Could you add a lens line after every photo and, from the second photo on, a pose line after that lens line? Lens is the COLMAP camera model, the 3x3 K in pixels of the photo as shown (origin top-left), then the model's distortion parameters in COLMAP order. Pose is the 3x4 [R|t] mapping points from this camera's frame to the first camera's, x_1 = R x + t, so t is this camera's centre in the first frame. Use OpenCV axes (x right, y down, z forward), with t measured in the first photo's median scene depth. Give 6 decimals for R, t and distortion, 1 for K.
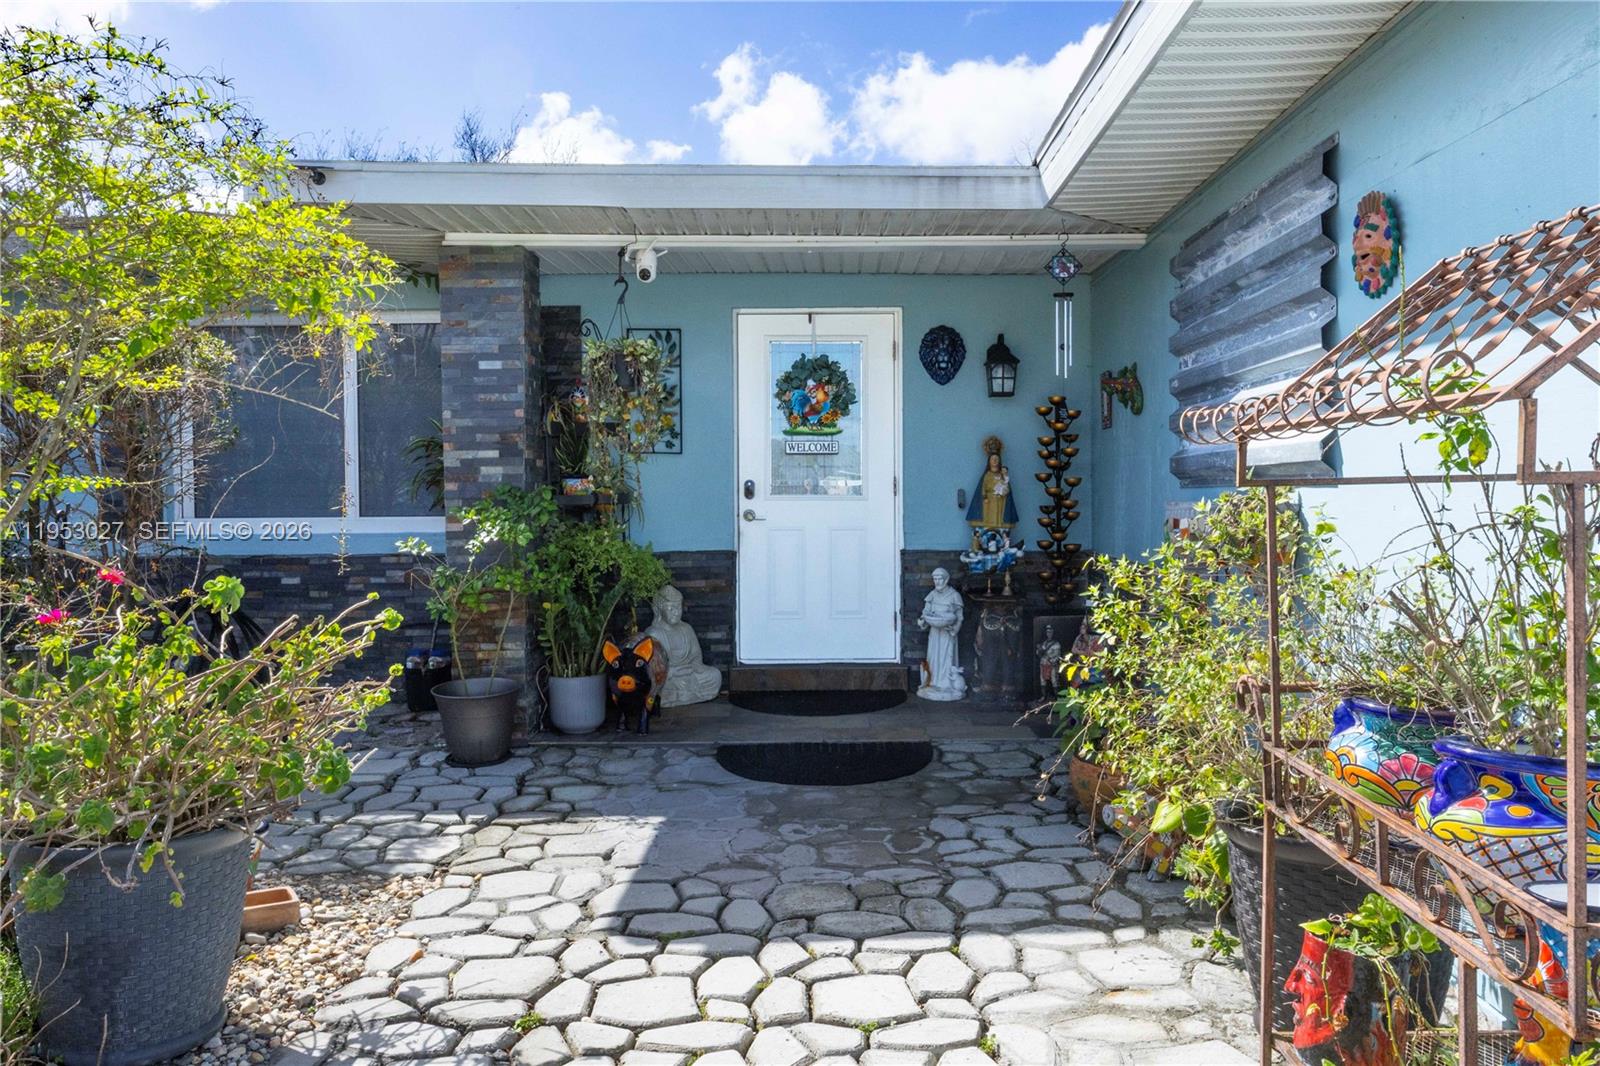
lens RADIAL K [[1208.8, 0, 796.5], [0, 1208.8, 520.2], [0, 0, 1]] dist [0.005415, 0.001146]
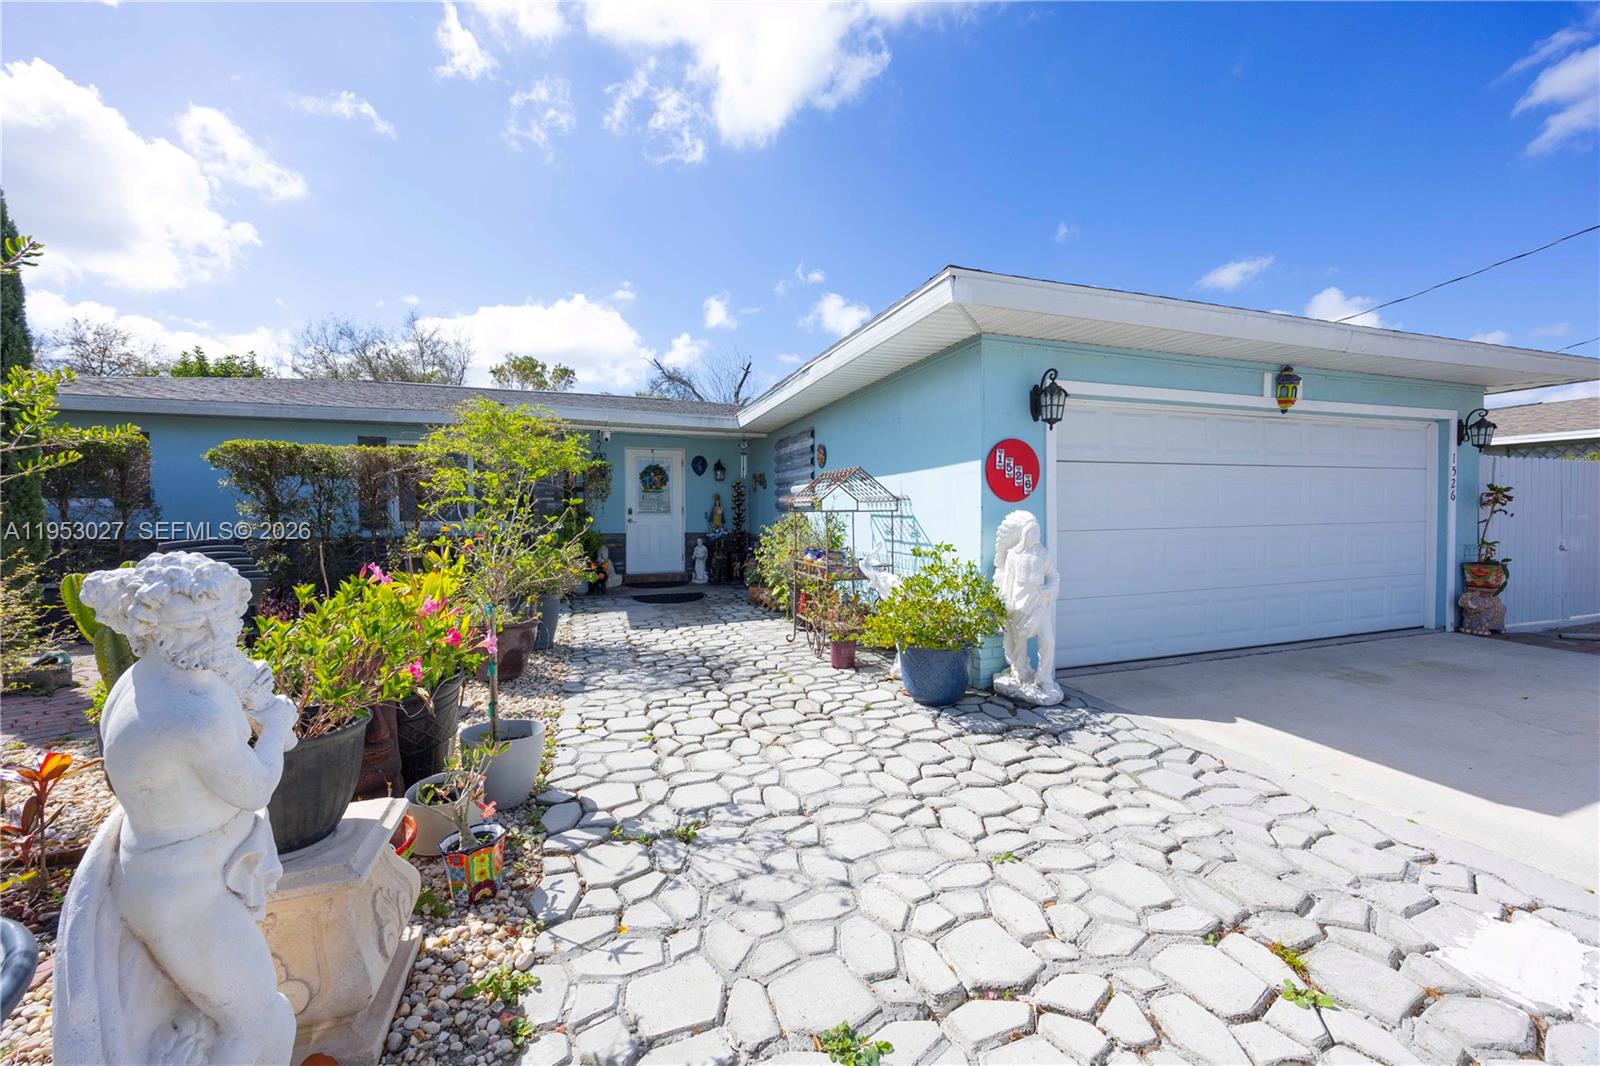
lens RADIAL K [[617.0, 0, 796.1], [0, 617.0, 526.8], [0, 0, 1]] dist [-0.002815, -0.000424]
pose [[0.941827, -0.002997, 0.336083, -0.166384], [0.002871, 0.999995, 0.000873, 0.010449], [-0.336084, 0.000143, 0.941832, -0.500036]]
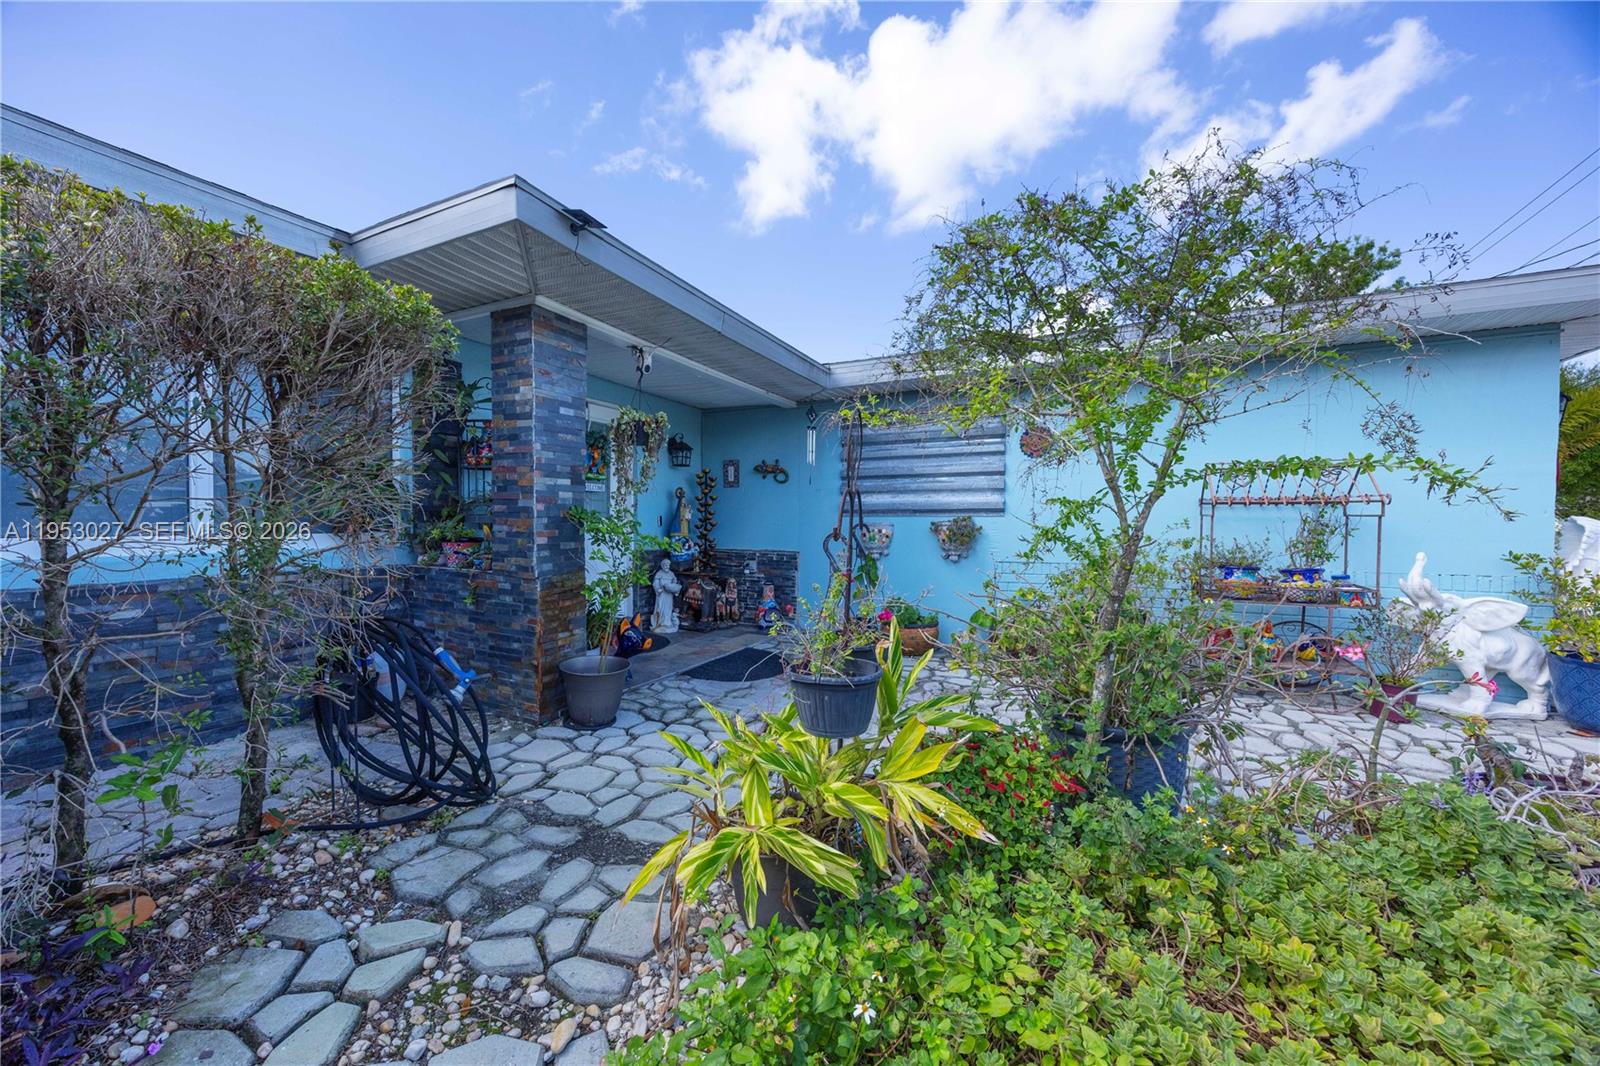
lens RADIAL K [[617.0, 0, 796.8], [0, 617.0, 533.2], [0, 0, 1]] dist [-0.002815, -0.000424]
pose [[0.434384, -0.007175, 0.900699, -0.619164], [0.009745, 0.999947, 0.003265, -0.000881], [-0.900675, 0.007359, 0.434431, 0.427515]]
